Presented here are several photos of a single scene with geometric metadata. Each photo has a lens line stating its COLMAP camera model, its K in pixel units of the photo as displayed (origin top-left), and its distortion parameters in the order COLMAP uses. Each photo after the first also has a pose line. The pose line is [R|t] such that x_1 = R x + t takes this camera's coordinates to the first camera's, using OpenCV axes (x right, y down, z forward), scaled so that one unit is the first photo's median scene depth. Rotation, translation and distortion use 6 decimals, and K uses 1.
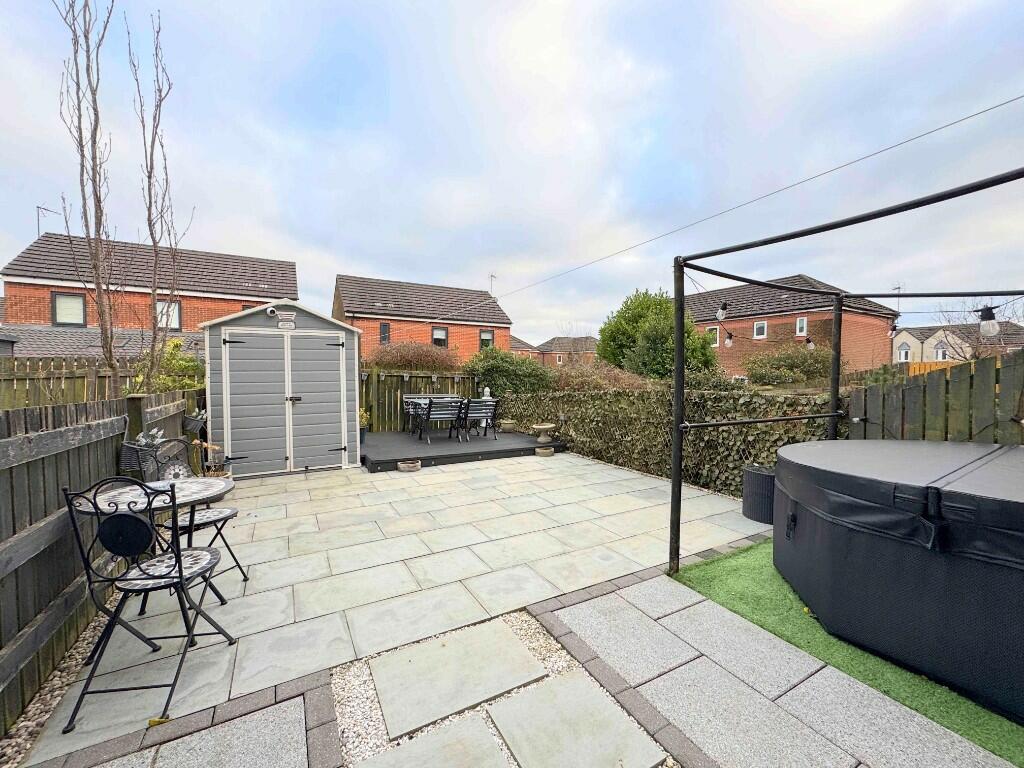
lens RADIAL K [[411.0, 0, 512.9], [0, 411.0, 387.2], [0, 0, 1]] dist [-0.000143, -0.000189]
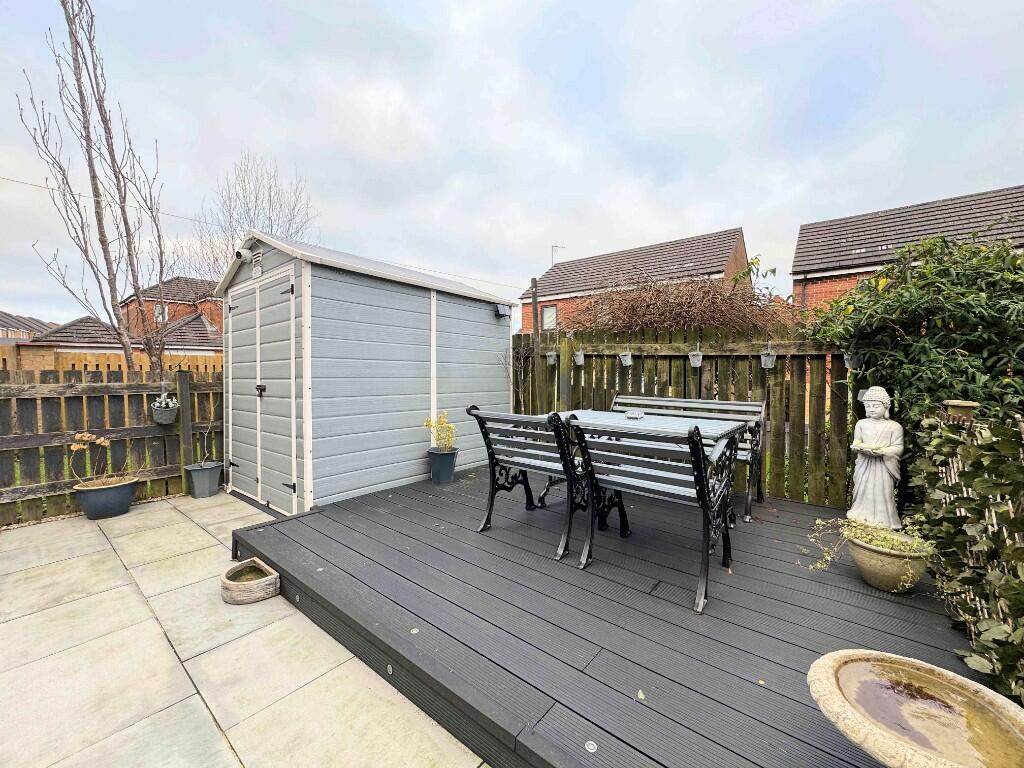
lens RADIAL K [[411.0, 0, 511.8], [0, 411.0, 383.6], [0, 0, 1]] dist [-0.000143, -0.000189]
pose [[0.369626, 0.023197, -0.928891, 0.109065], [-0.029063, 0.999488, 0.013396, 0.001504], [0.928726, 0.022045, 0.370110, 0.658836]]
